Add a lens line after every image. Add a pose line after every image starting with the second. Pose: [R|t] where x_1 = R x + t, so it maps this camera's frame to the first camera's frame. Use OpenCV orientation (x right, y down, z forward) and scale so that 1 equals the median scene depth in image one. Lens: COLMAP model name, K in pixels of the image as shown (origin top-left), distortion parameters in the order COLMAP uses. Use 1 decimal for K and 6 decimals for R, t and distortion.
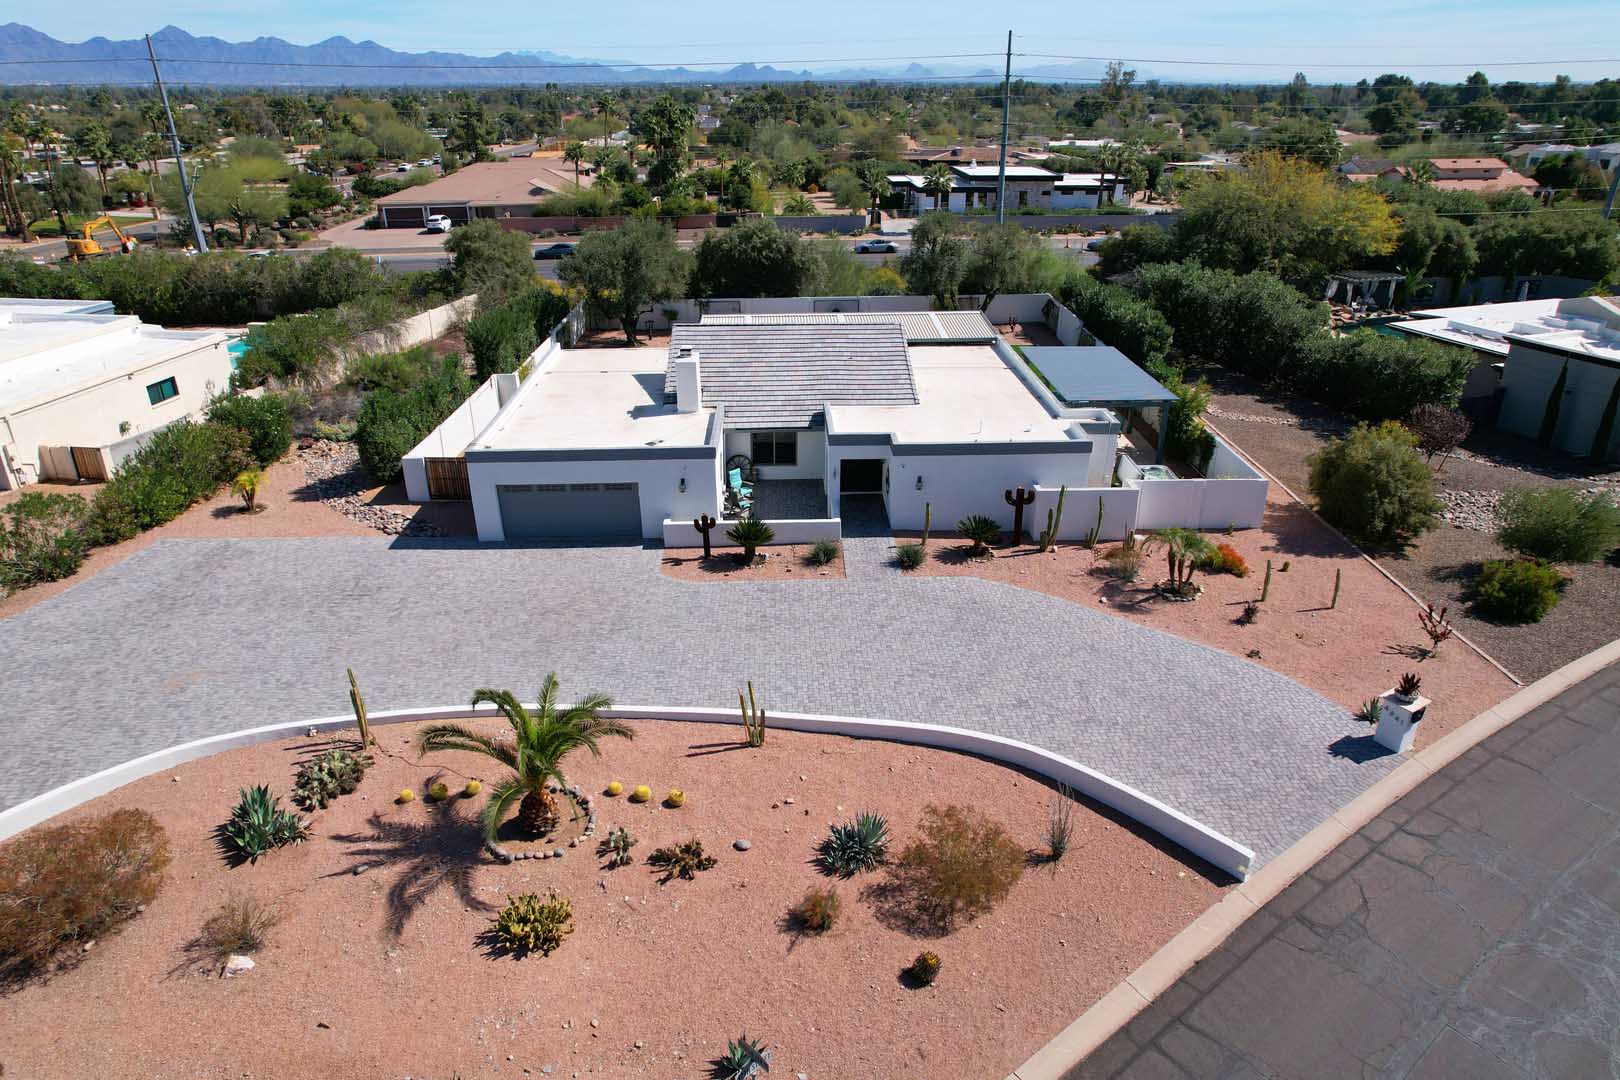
lens RADIAL K [[1038.8, 0, 810.0], [0, 1038.8, 540.0], [0, 0, 1]] dist [-0.078106, 0.071223]
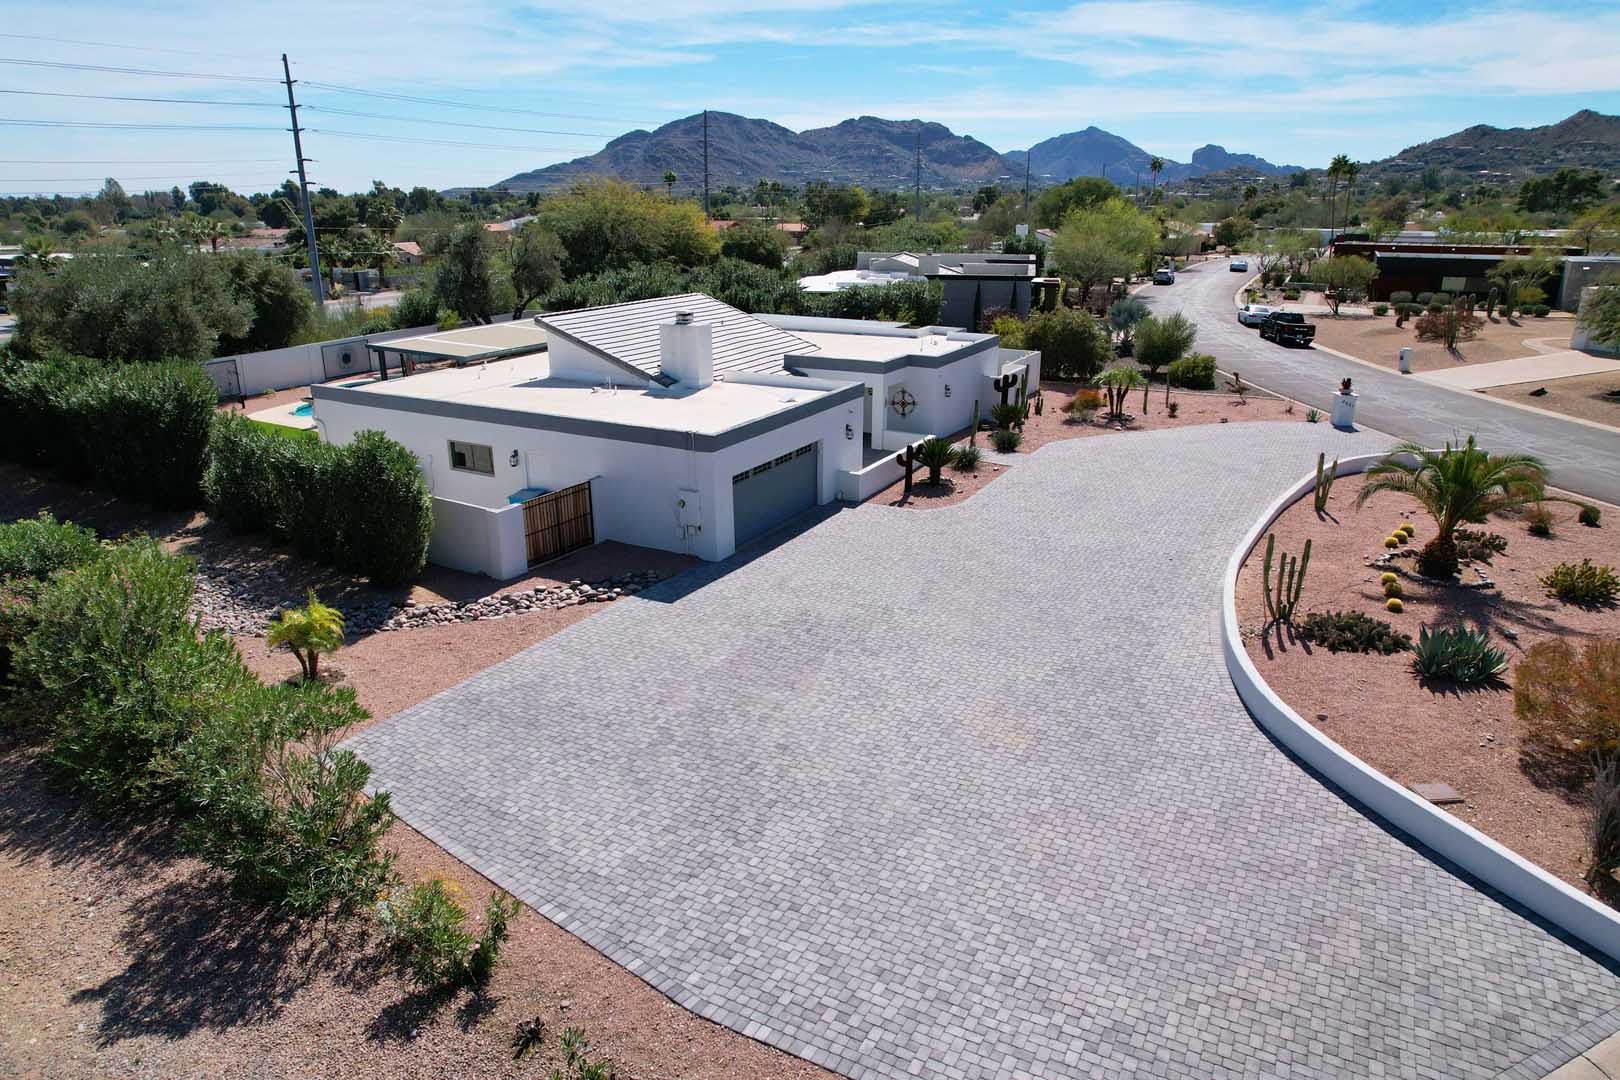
lens RADIAL K [[1025.7, 0, 808.3], [0, 1025.7, 565.3], [0, 0, 1]] dist [-0.032558, 0.000896]
pose [[0.507398, -0.291201, 0.811017, -0.943150], [0.351456, 0.929265, 0.113777, -0.061326], [-0.786782, 0.227306, 0.573852, 0.566911]]
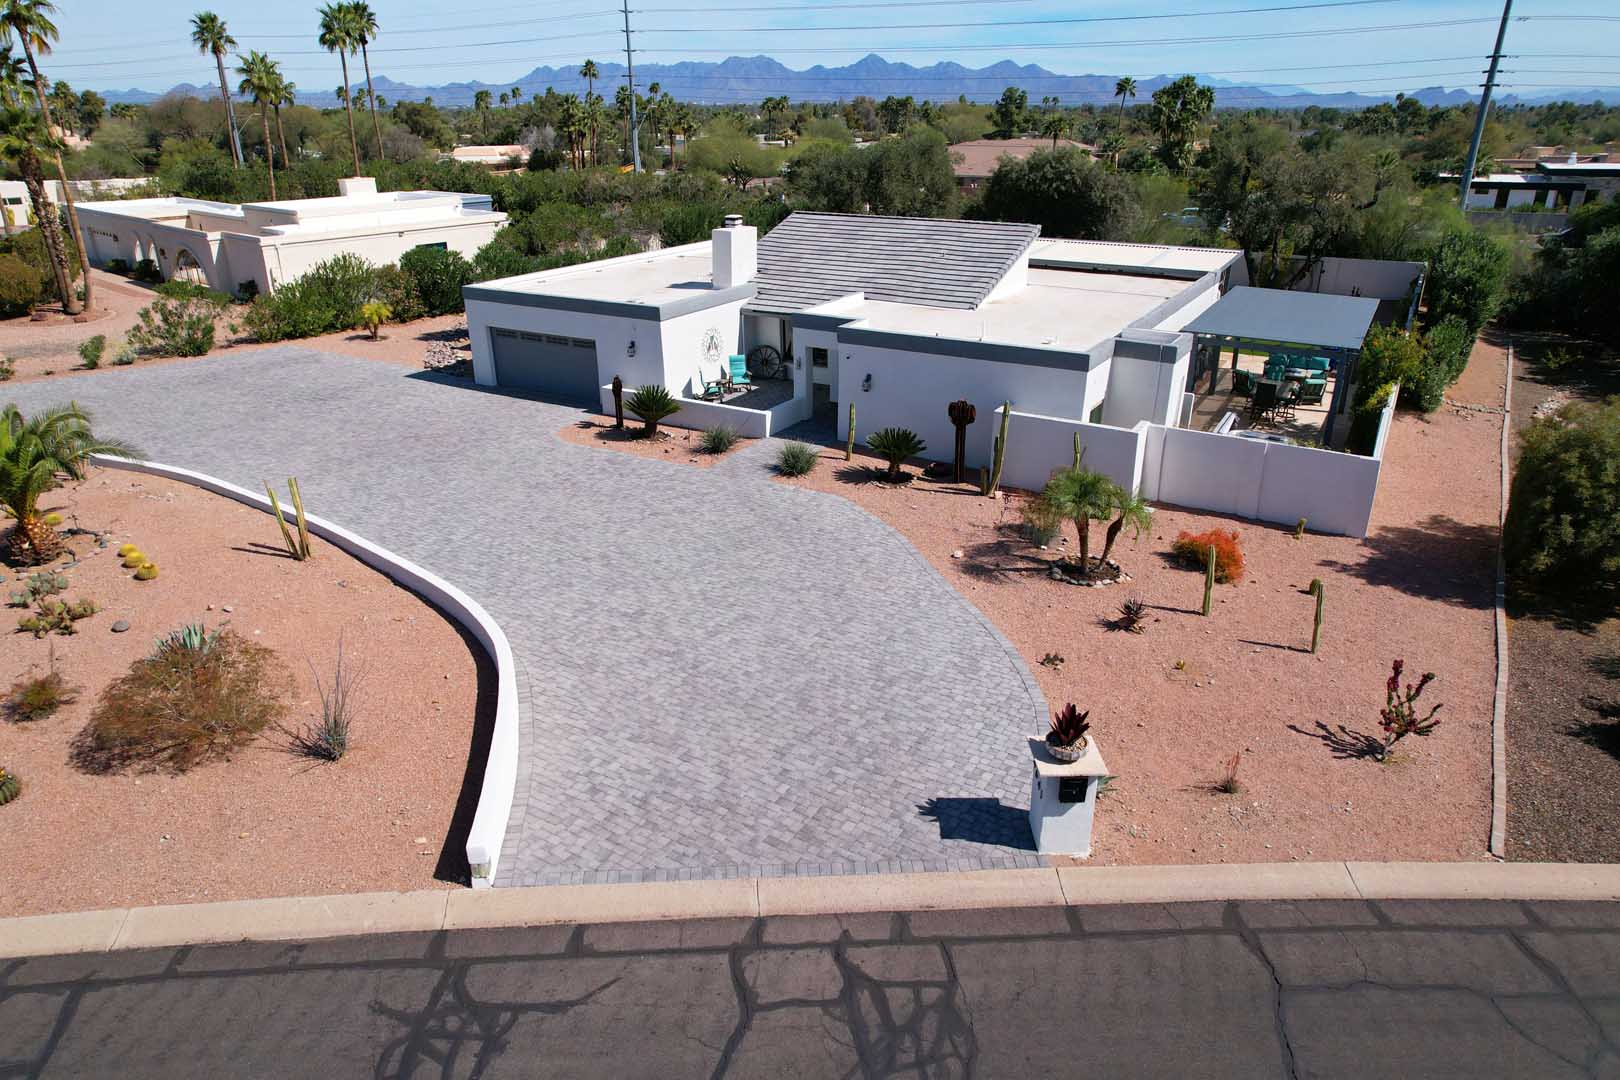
lens RADIAL K [[1038.8, 0, 810.0], [0, 1038.8, 540.0], [0, 0, 1]] dist [-0.078106, 0.071223]
pose [[0.843332, 0.209109, -0.495039, 0.502608], [-0.218697, 0.975002, 0.039284, 0.040742], [0.490879, 0.075134, 0.867982, 0.334019]]
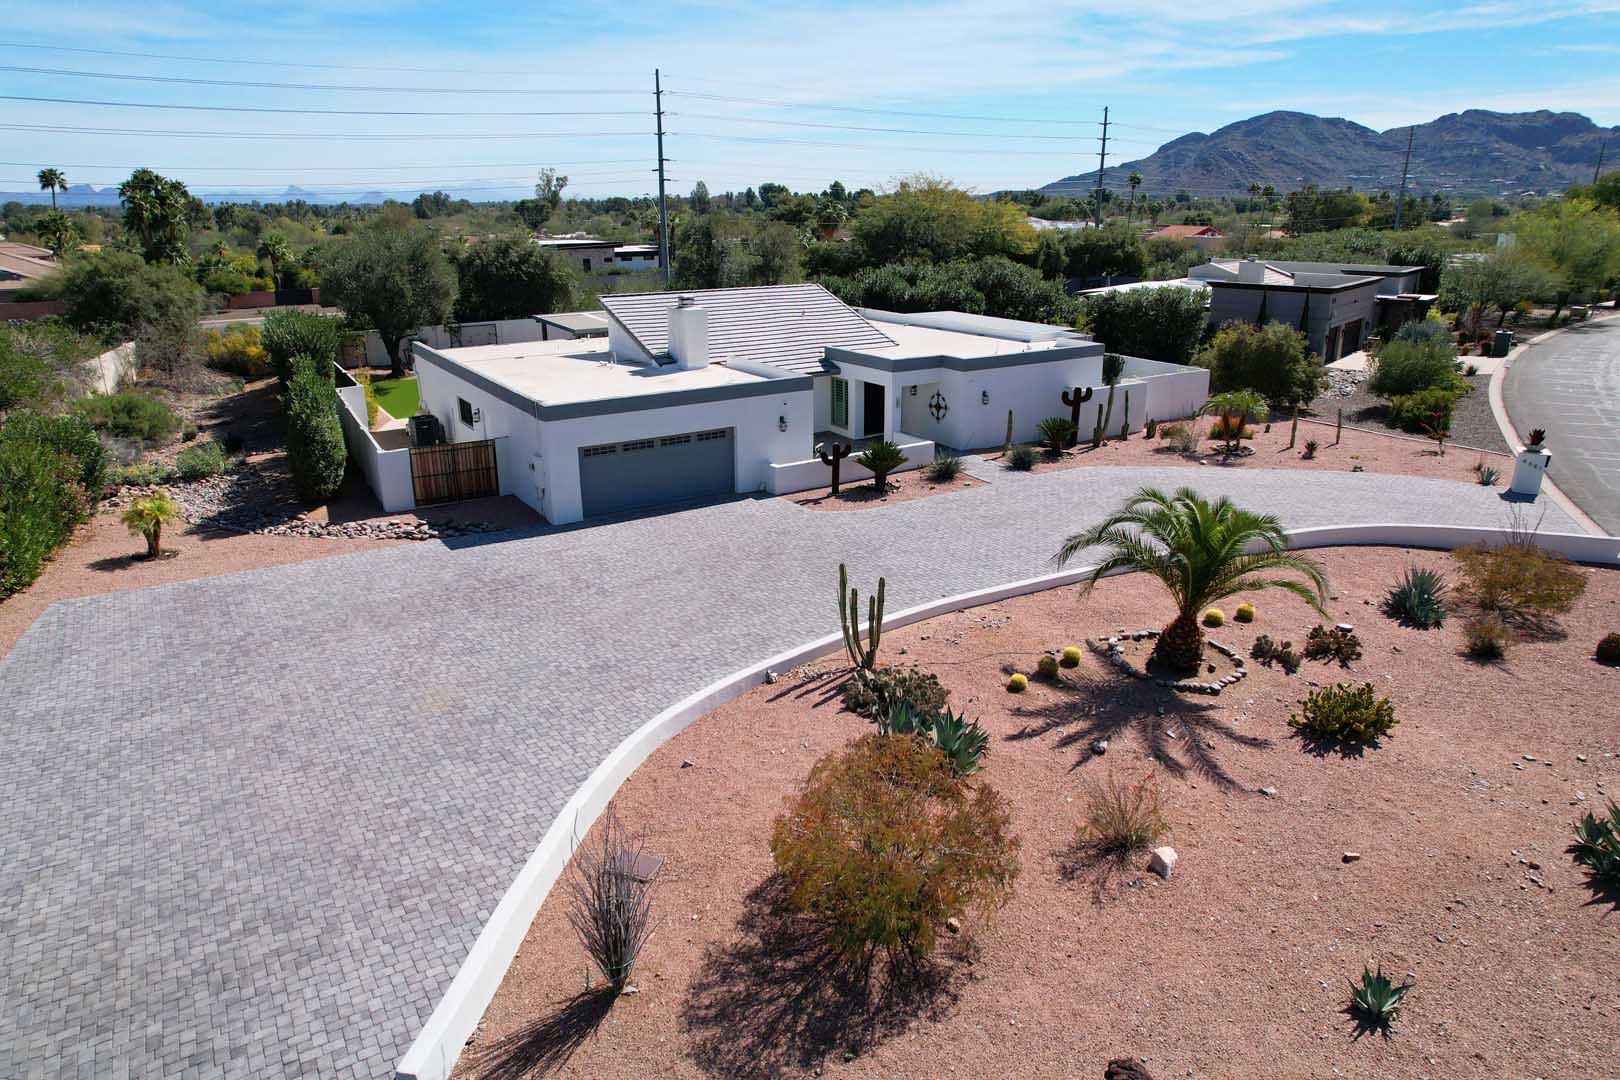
lens RADIAL K [[1038.8, 0, 810.0], [0, 1038.8, 540.0], [0, 0, 1]] dist [-0.078106, 0.071223]
pose [[0.857234, -0.160667, 0.489220, -0.578624], [0.210158, 0.976510, -0.047548, 0.096089], [-0.470089, 0.143574, 0.870864, 0.241929]]
